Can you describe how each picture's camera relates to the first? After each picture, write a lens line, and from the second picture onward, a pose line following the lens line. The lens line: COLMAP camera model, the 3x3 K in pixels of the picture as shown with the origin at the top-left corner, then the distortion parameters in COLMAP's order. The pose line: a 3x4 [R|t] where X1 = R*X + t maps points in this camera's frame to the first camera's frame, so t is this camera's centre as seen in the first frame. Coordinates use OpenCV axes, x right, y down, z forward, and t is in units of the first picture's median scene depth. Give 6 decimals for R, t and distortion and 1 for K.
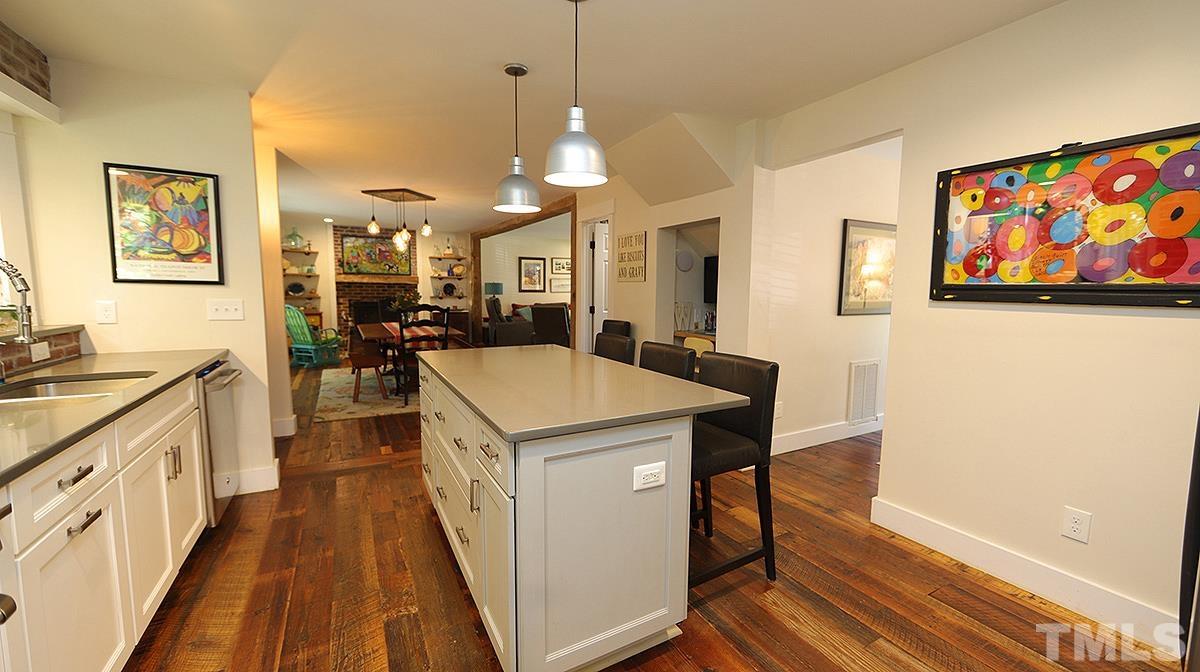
lens RADIAL K [[469.3, 0, 601.5], [0, 469.3, 330.6], [0, 0, 1]] dist [-0.000661, 0.000303]
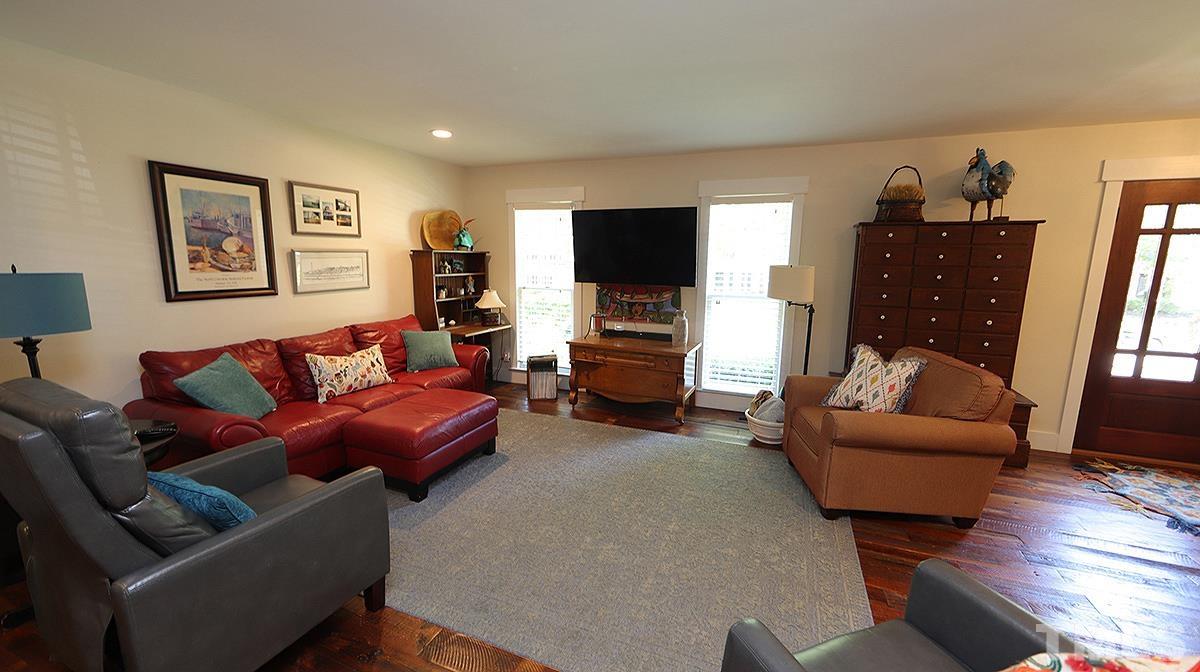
lens RADIAL K [[469.3, 0, 597.0], [0, 469.3, 335.3], [0, 0, 1]] dist [-0.000661, 0.000303]
pose [[0.776721, -0.098650, 0.622071, -0.172876], [0.049407, 0.994158, 0.095966, -0.085789], [-0.627904, -0.043804, 0.777057, 0.724939]]
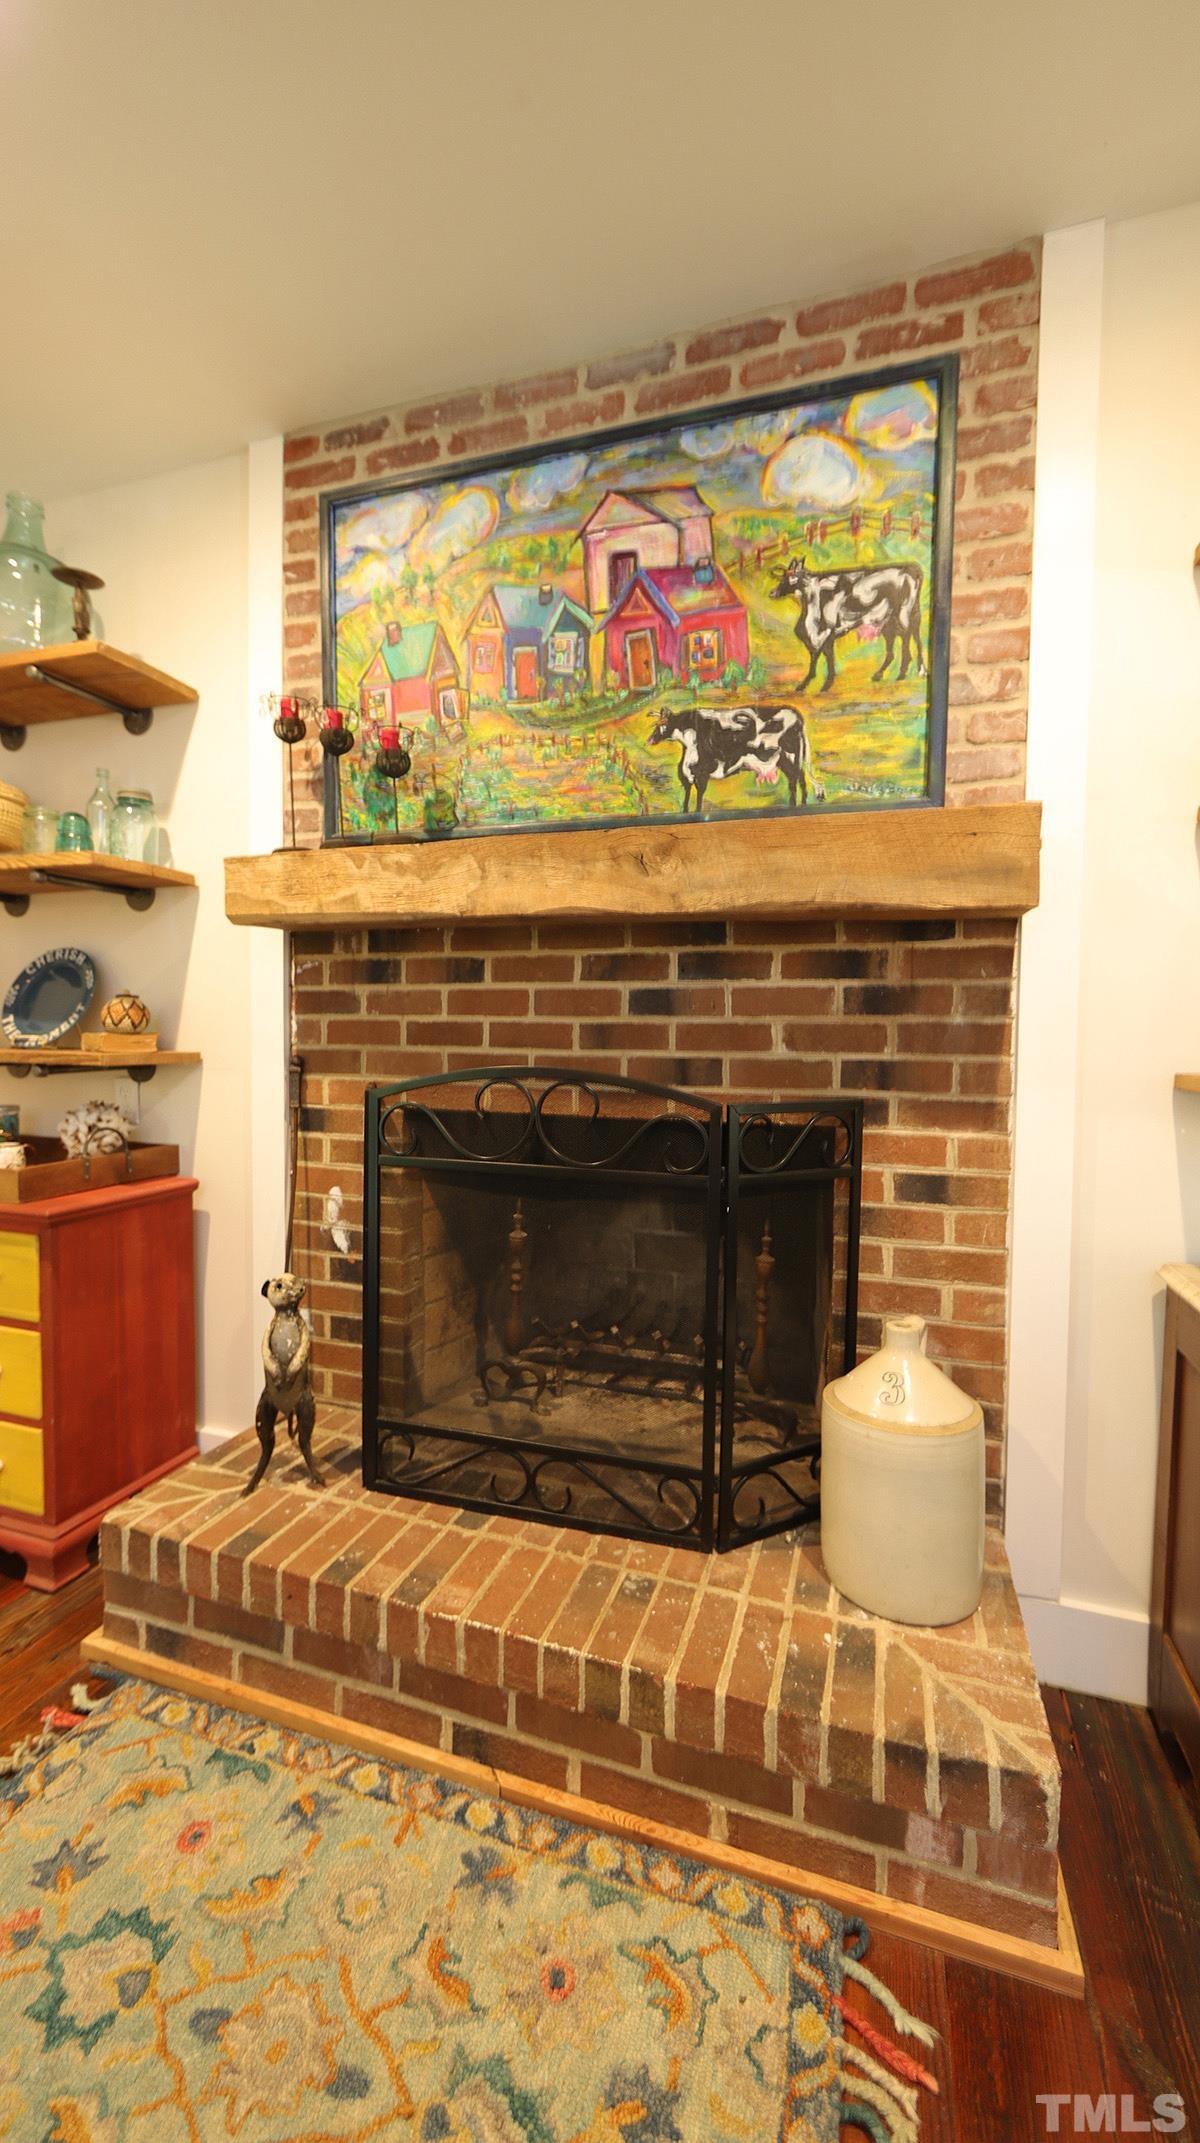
lens RADIAL K [[838.0, 0, 608.6], [0, 838.0, 1068.6], [0, 0, 1]] dist [-0.000661, 0.000303]
pose [[0.681231, 0.026207, -0.731599, -0.336236], [-0.073087, 0.996801, -0.032348, -0.064532], [0.728411, 0.075507, 0.680967, 0.857781]]
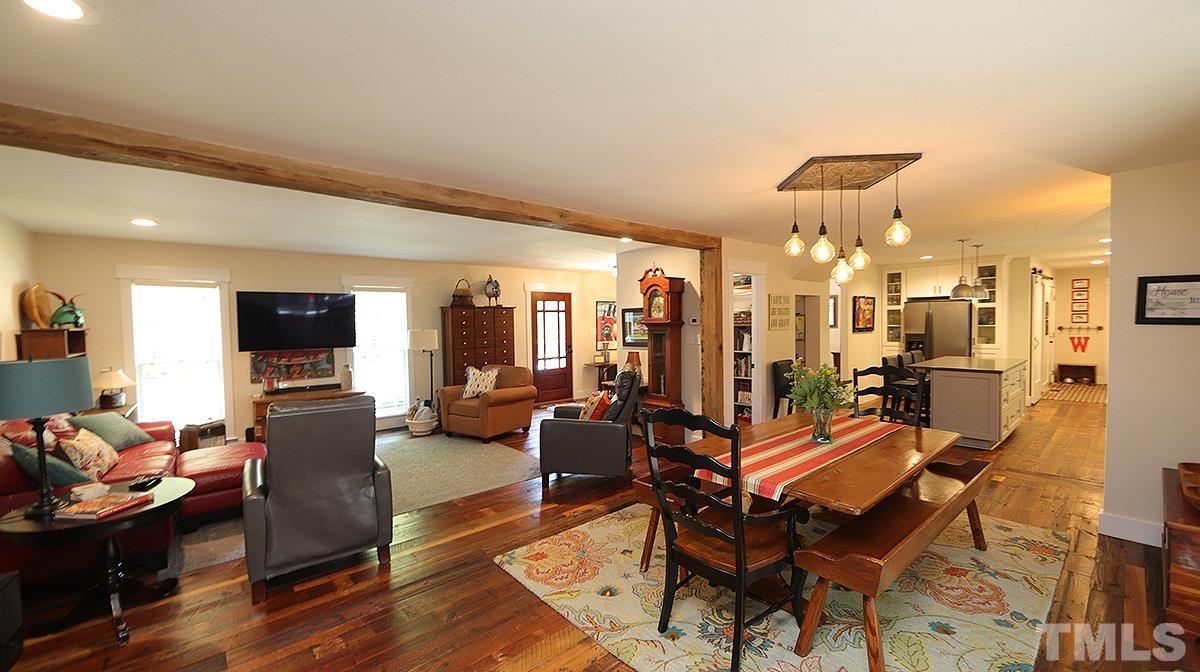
lens RADIAL K [[469.3, 0, 600.5], [0, 469.3, 336.0], [0, 0, 1]] dist [-0.000661, 0.000303]
pose [[-0.210824, -0.033806, 0.976939, -0.508733], [0.105164, 0.992817, 0.057049, -0.100081], [-0.971851, 0.114766, -0.205755, 0.814635]]
